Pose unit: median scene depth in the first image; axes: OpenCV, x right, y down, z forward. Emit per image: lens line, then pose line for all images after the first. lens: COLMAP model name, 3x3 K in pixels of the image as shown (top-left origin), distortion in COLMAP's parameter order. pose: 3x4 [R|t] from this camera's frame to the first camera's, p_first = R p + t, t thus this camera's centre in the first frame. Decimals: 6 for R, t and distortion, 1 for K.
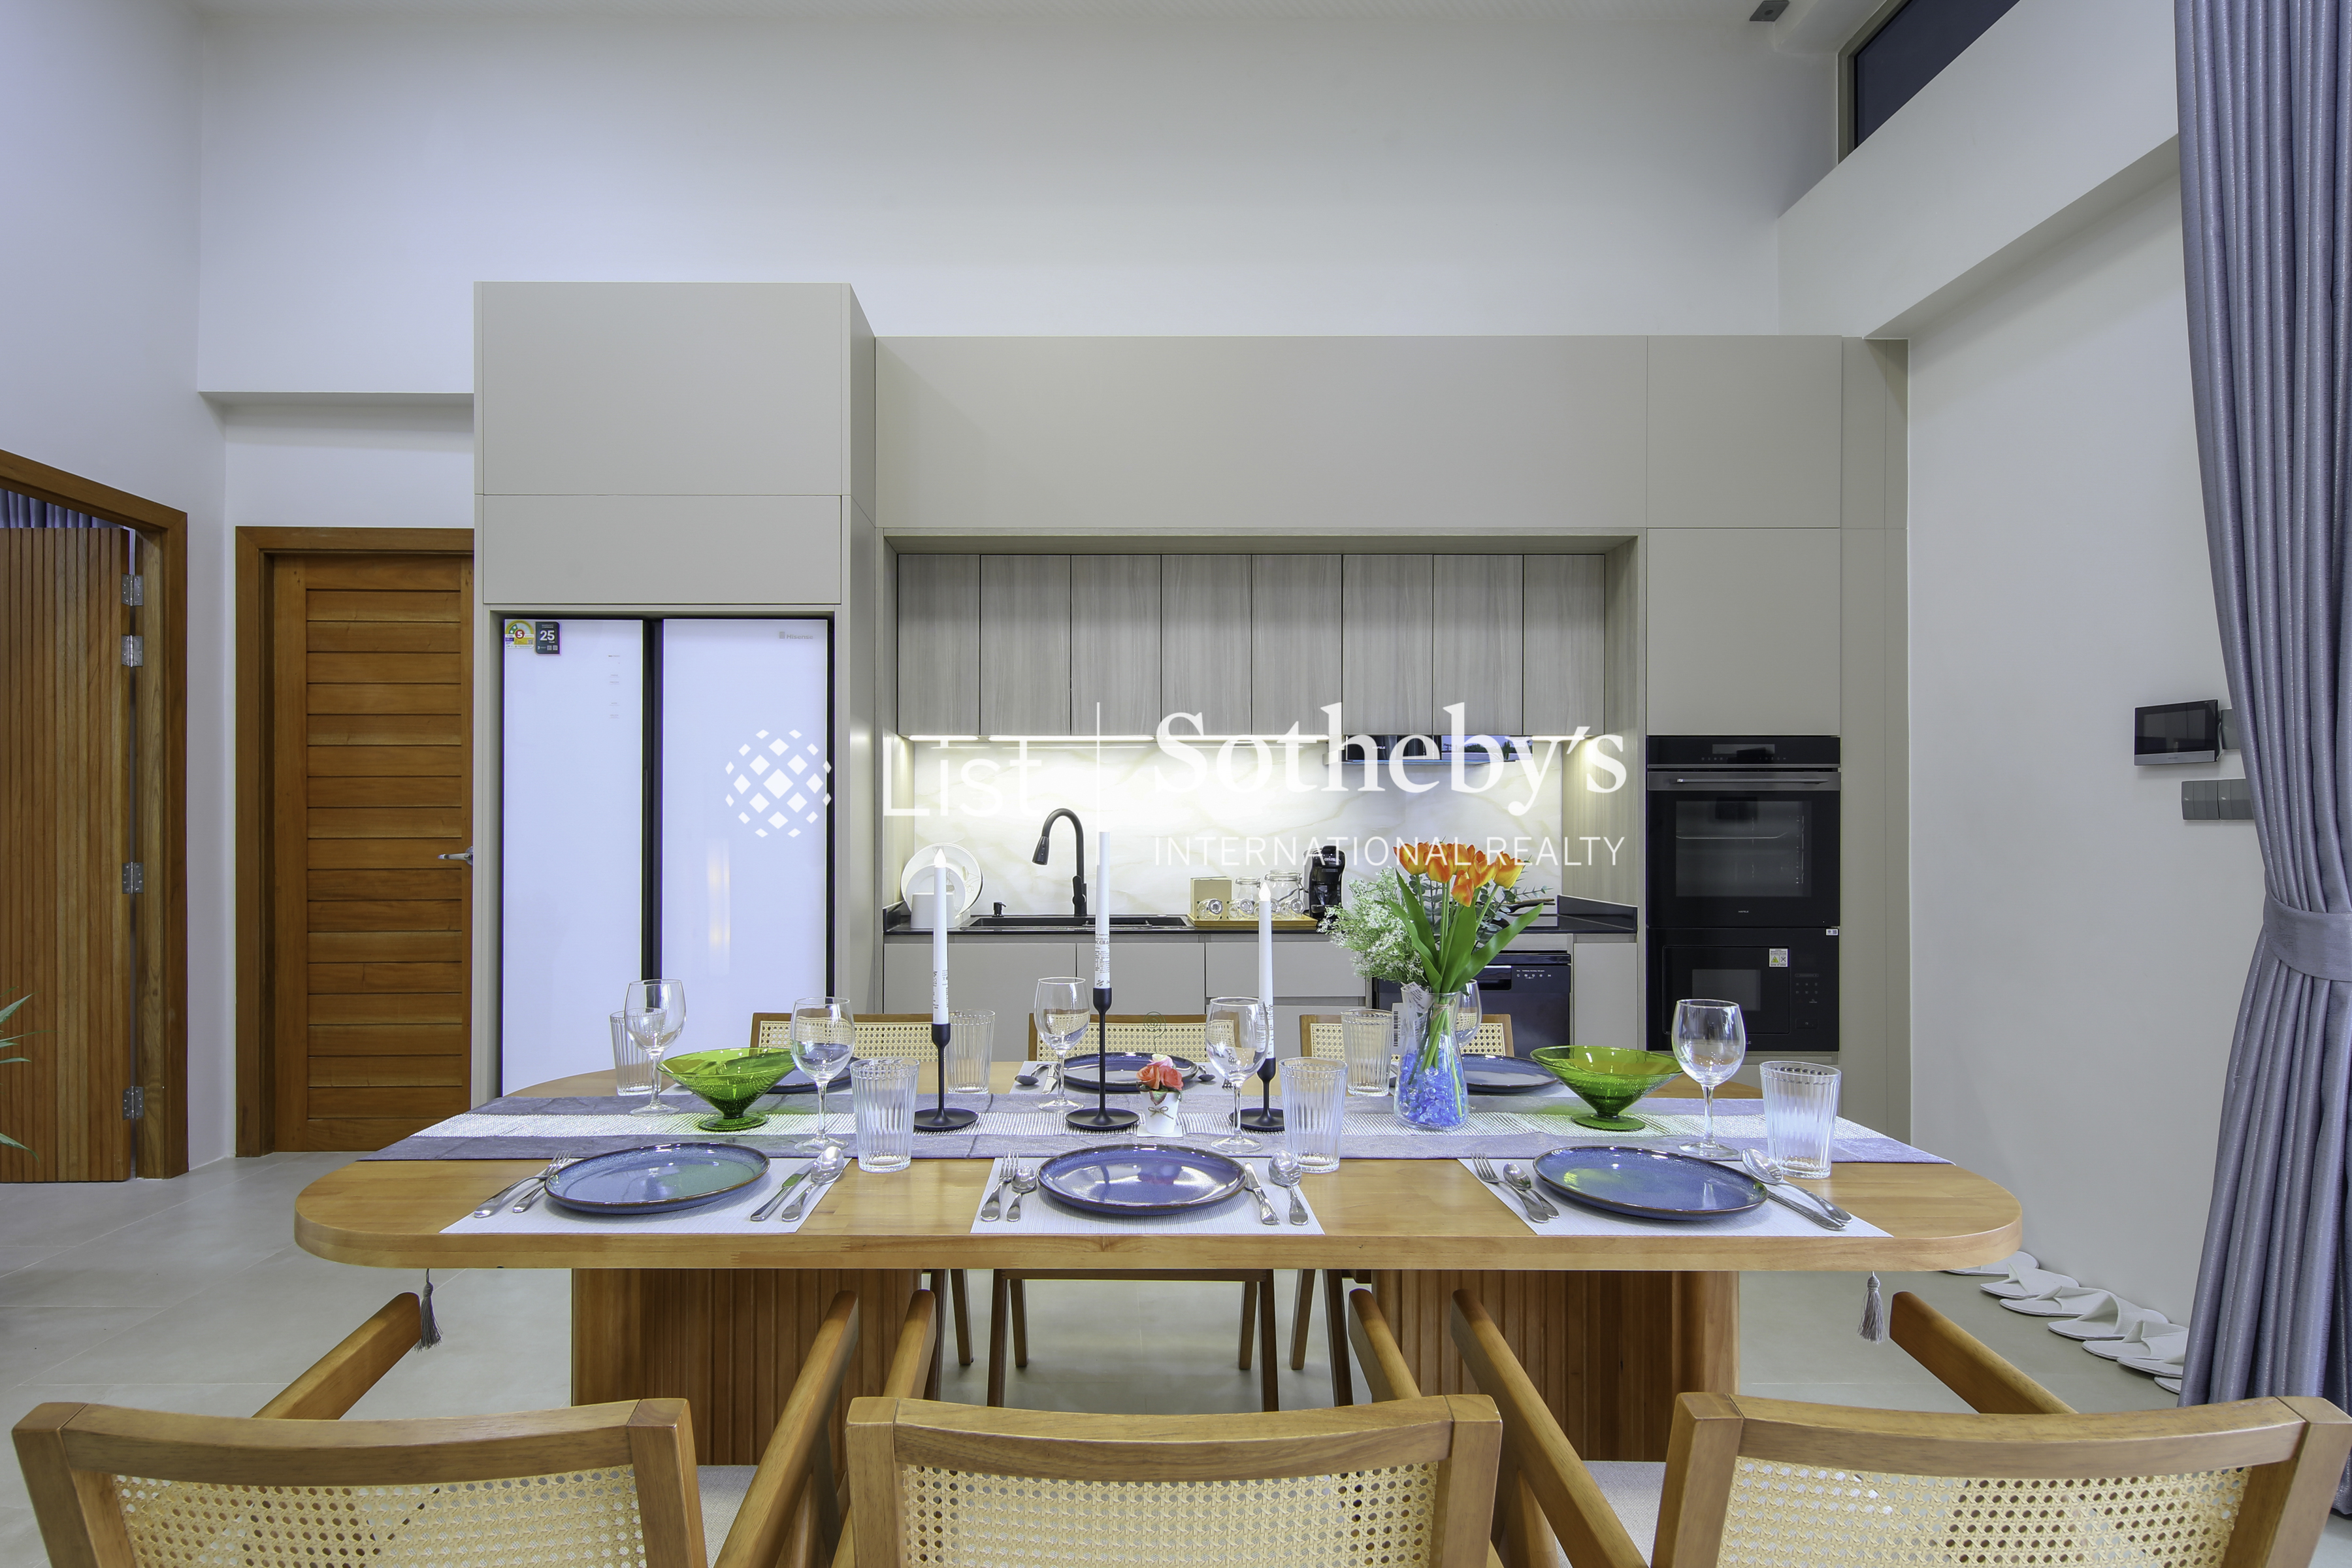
lens RADIAL K [[1126.2, 0, 1109.7], [0, 1126.2, 821.4], [0, 0, 1]] dist [0.008133, -0.001907]
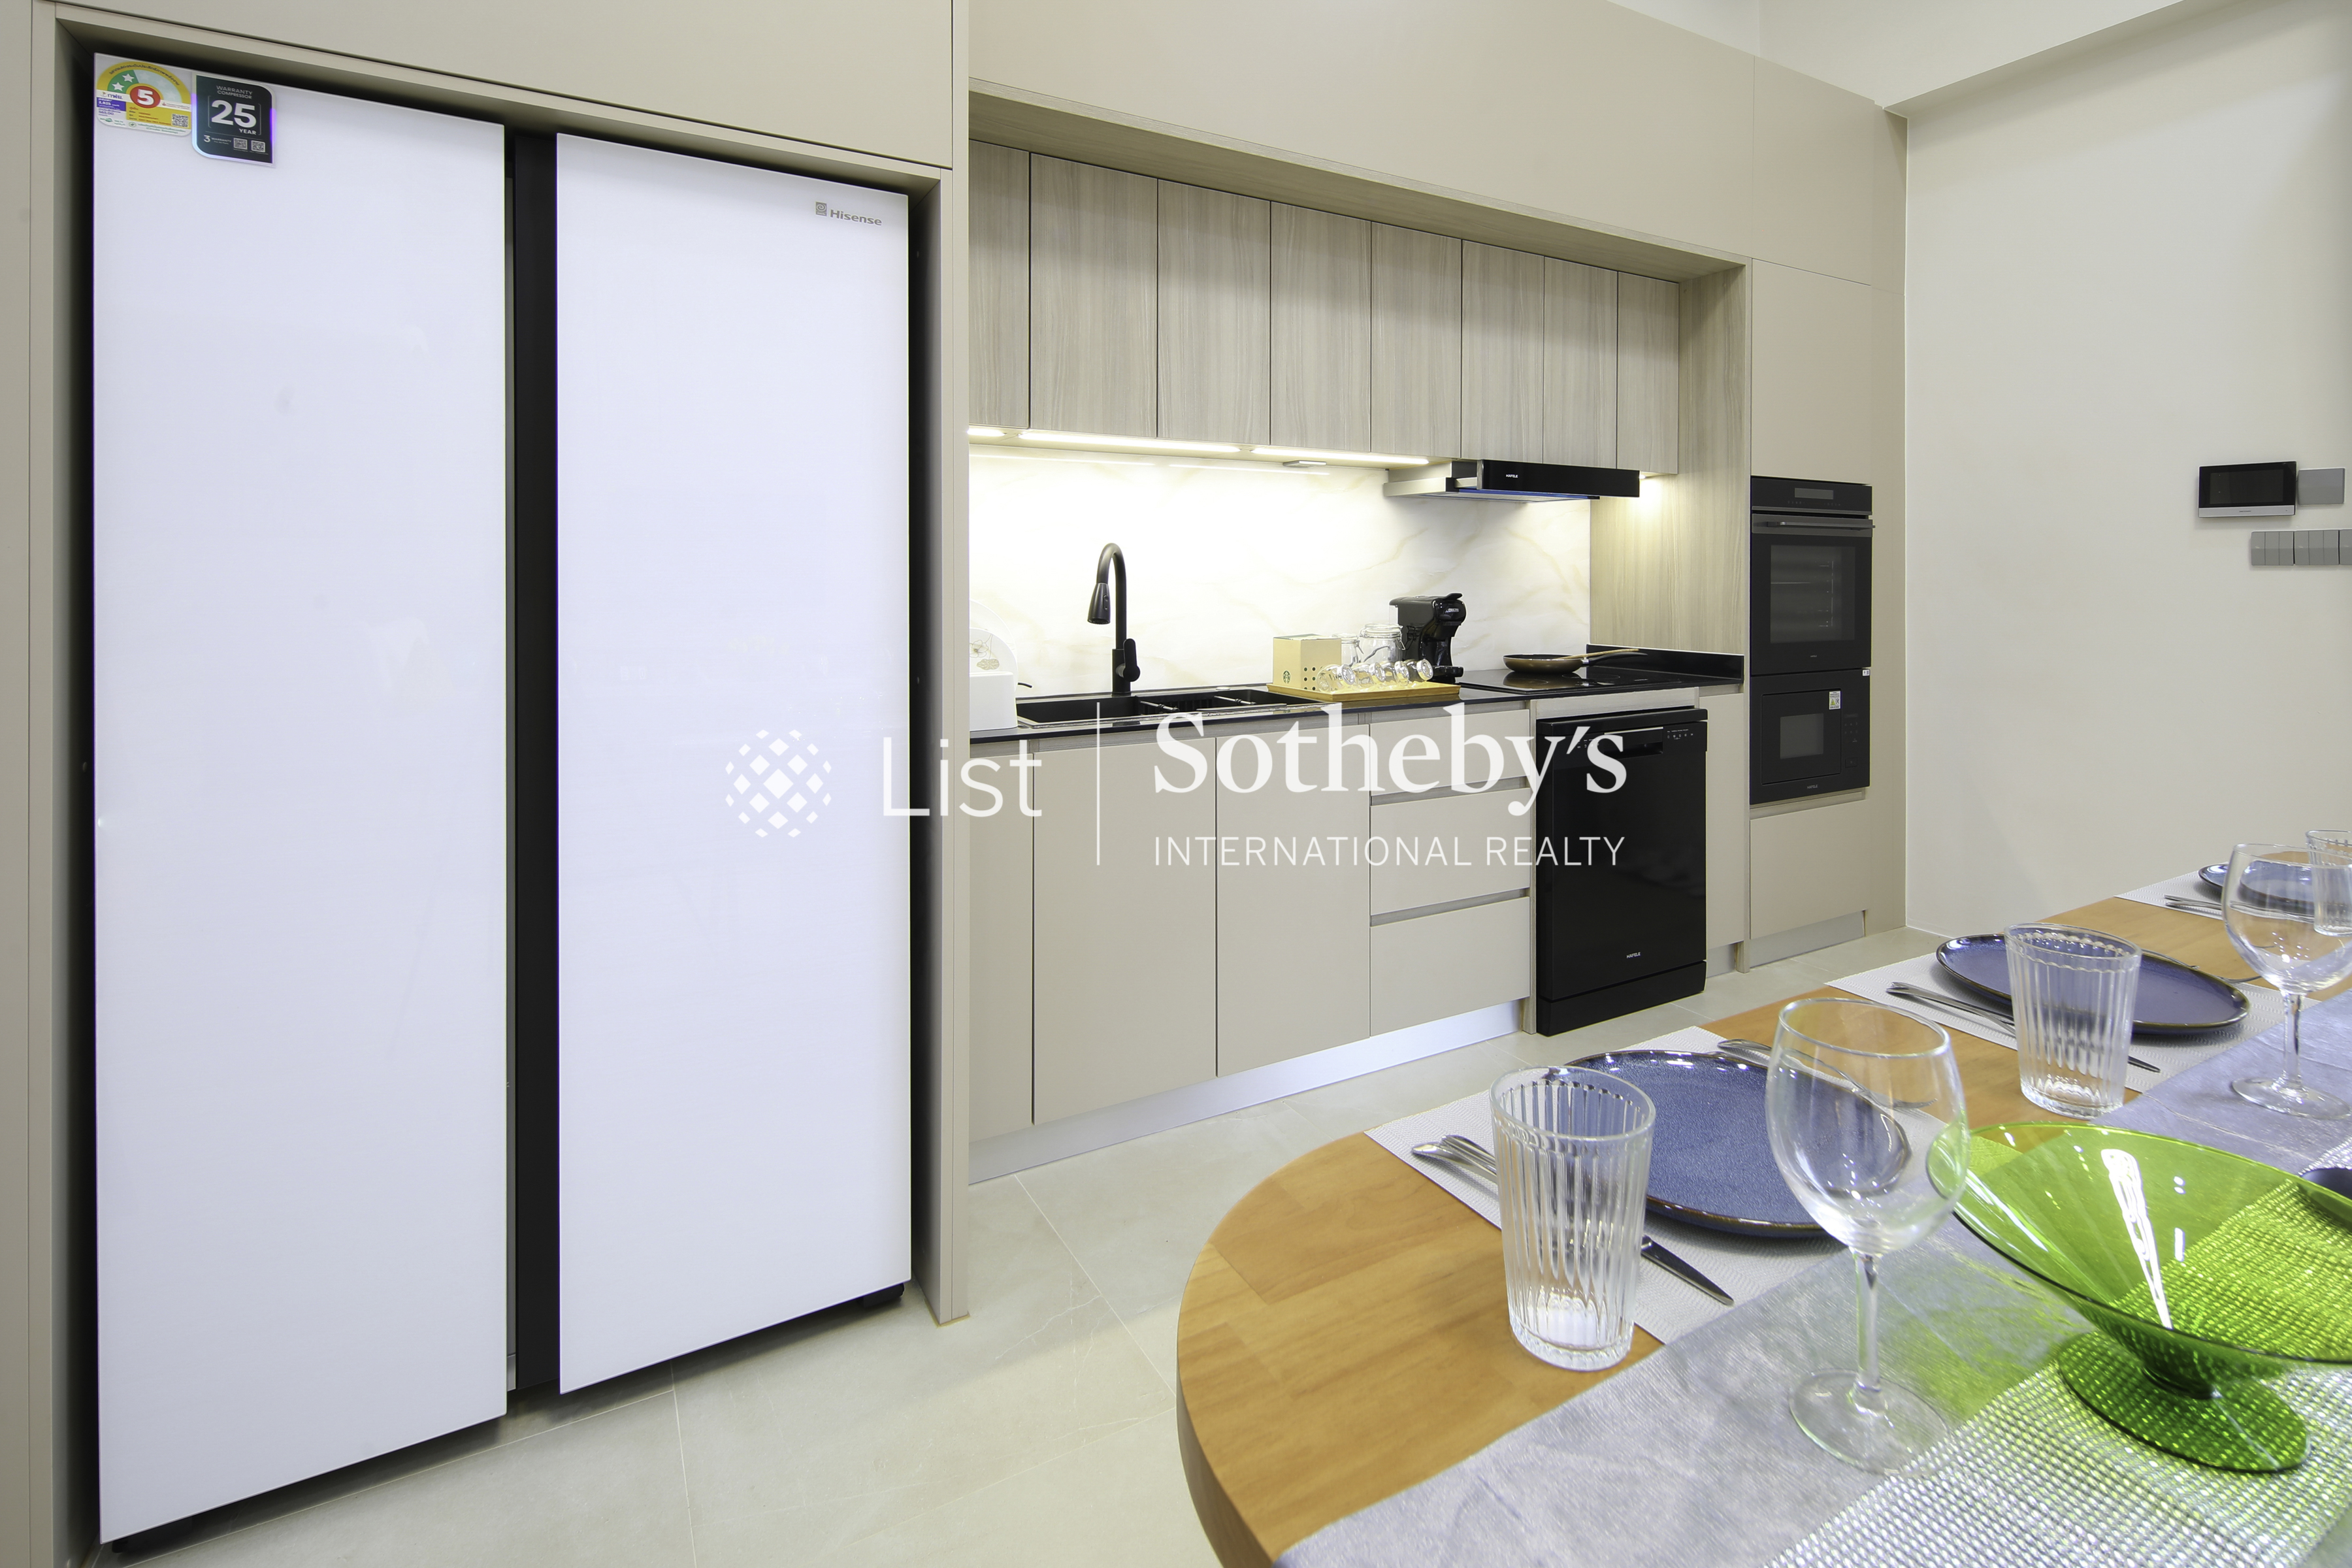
lens RADIAL K [[1126.2, 0, 1306.9], [0, 1126.2, 580.1], [0, 0, 1]] dist [0.008133, -0.001907]
pose [[0.852454, -0.001051, 0.522802, -0.320115], [-0.002972, 0.999972, 0.006857, 0.006486], [-0.522794, -0.007398, 0.852427, 0.357078]]
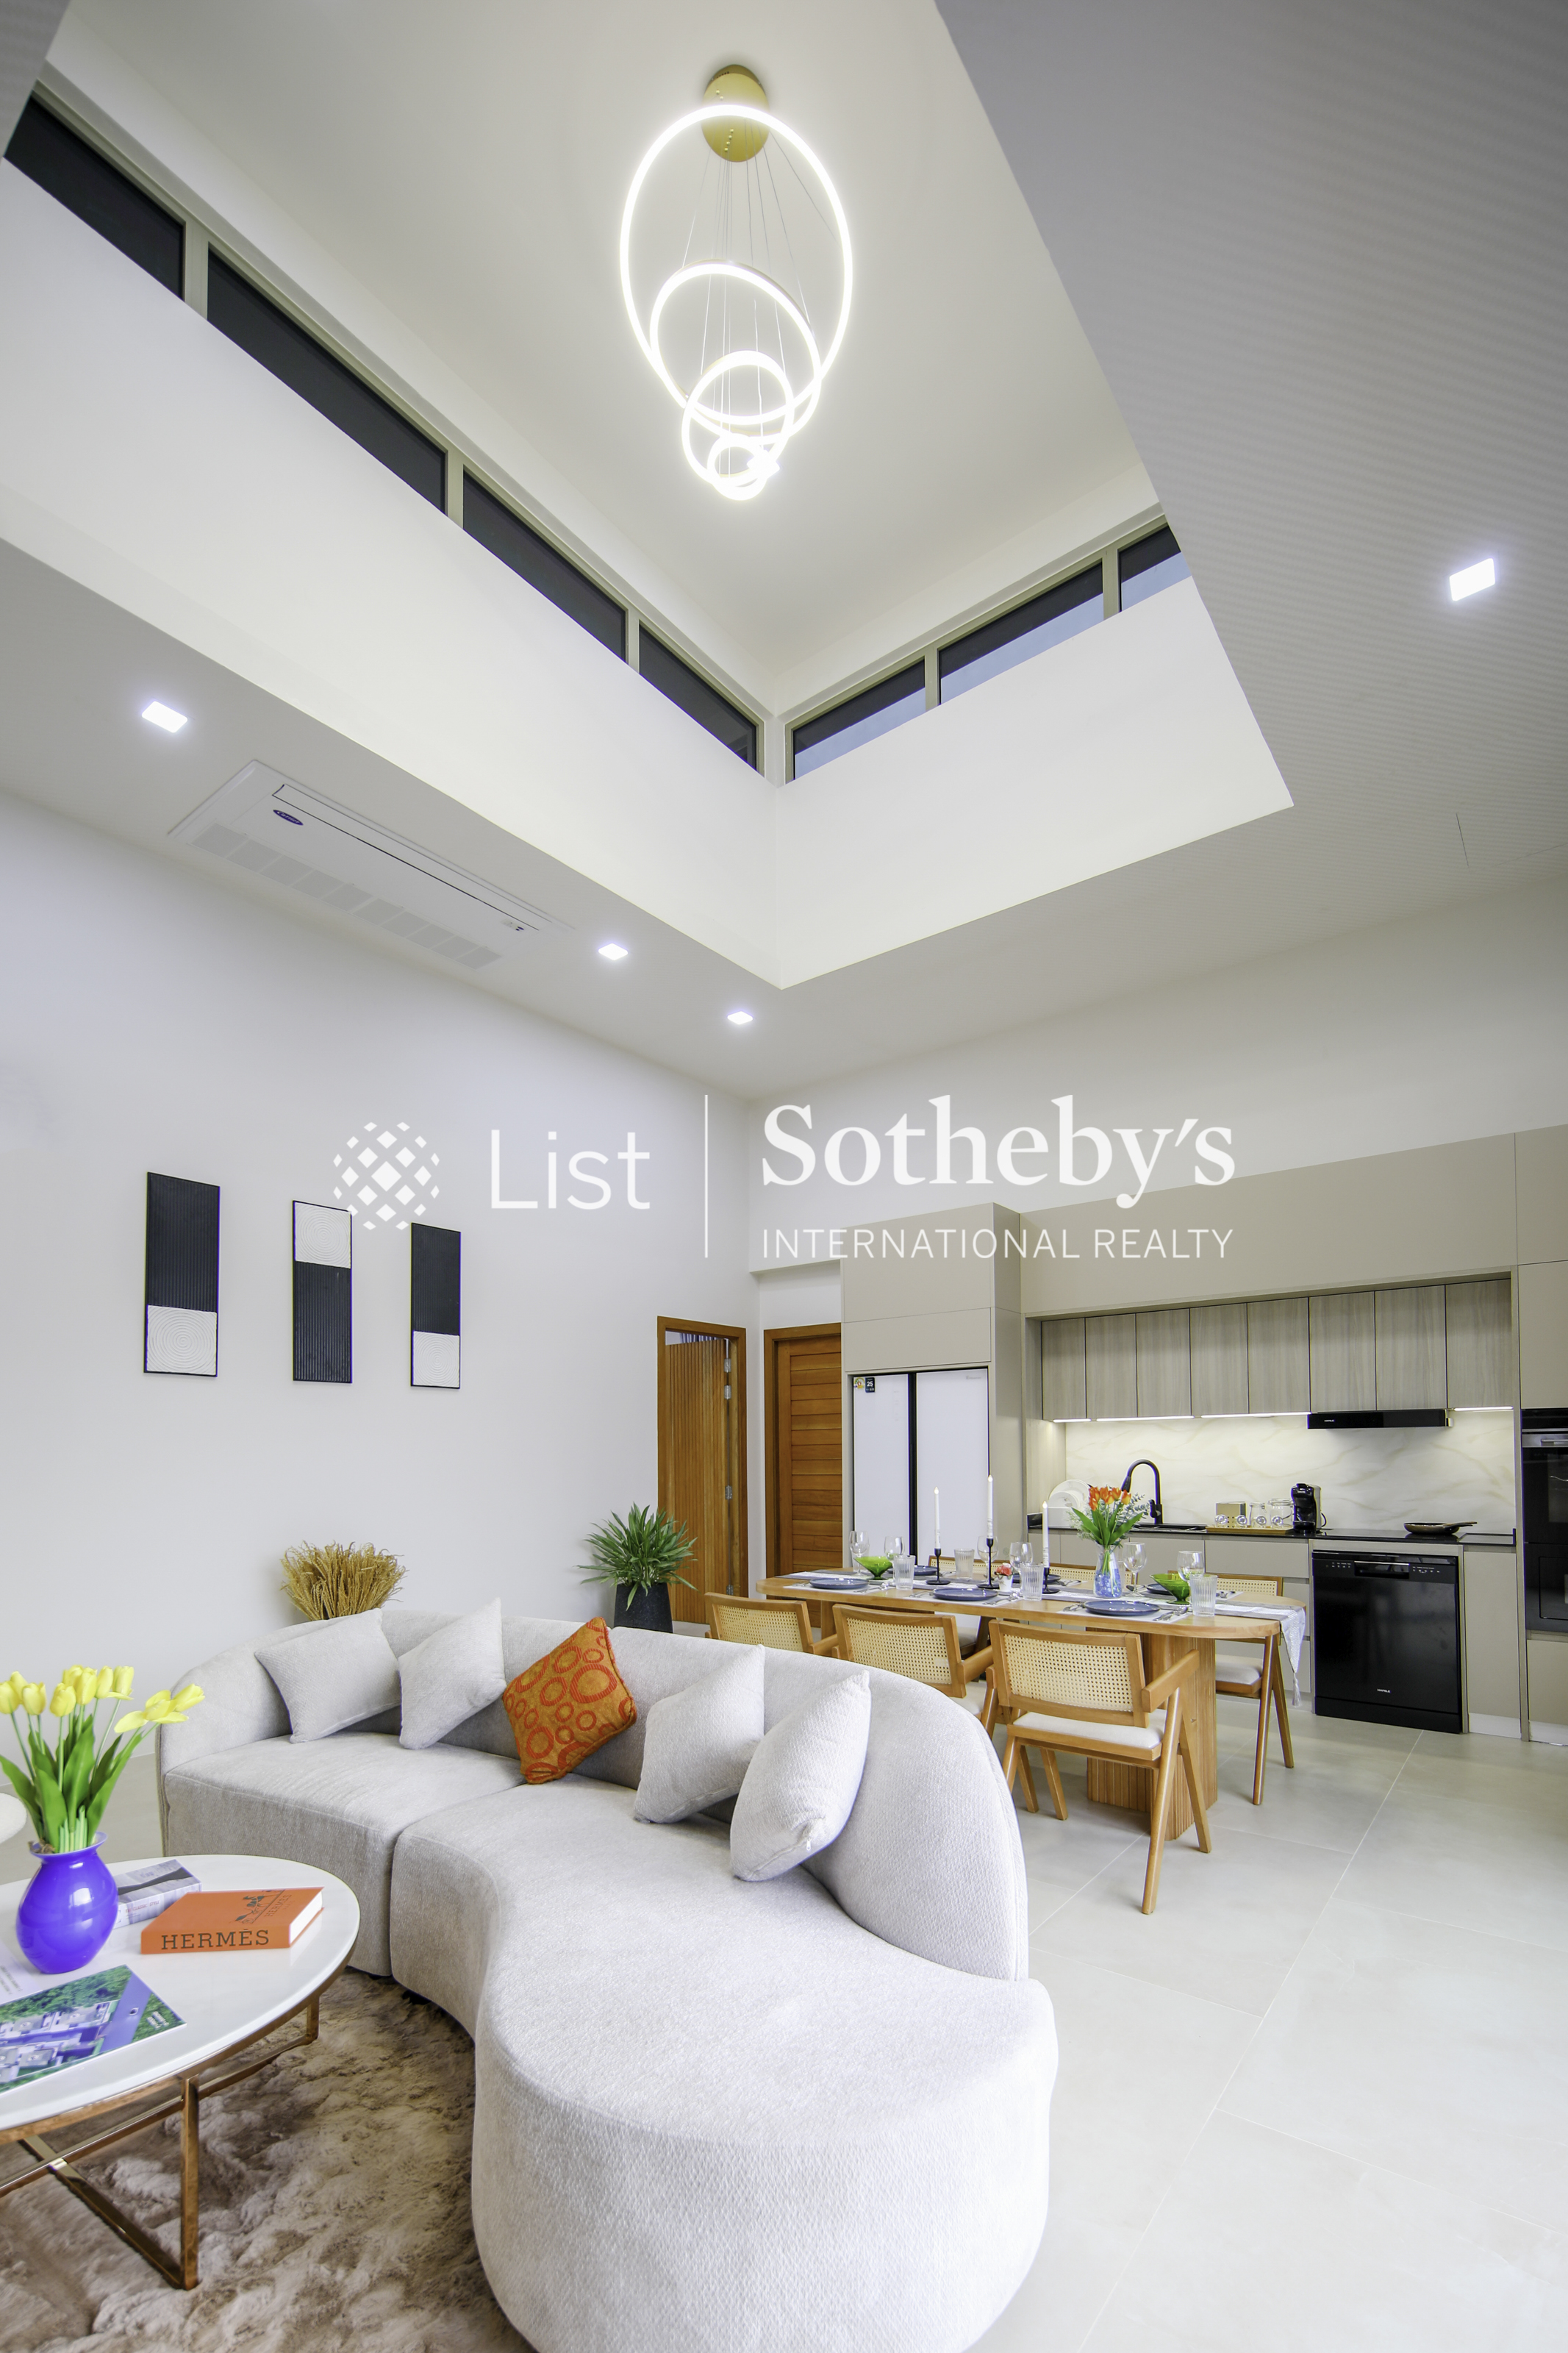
lens RADIAL K [[1030.2, 0, 792.6], [0, 1030.2, 1435.6], [0, 0, 1]] dist [0.006980, -0.002007]
pose [[0.794491, -0.018853, -0.606984, 0.503926], [0.008203, 0.999760, -0.020315, -0.021185], [0.607221, 0.011161, 0.794455, -0.574760]]
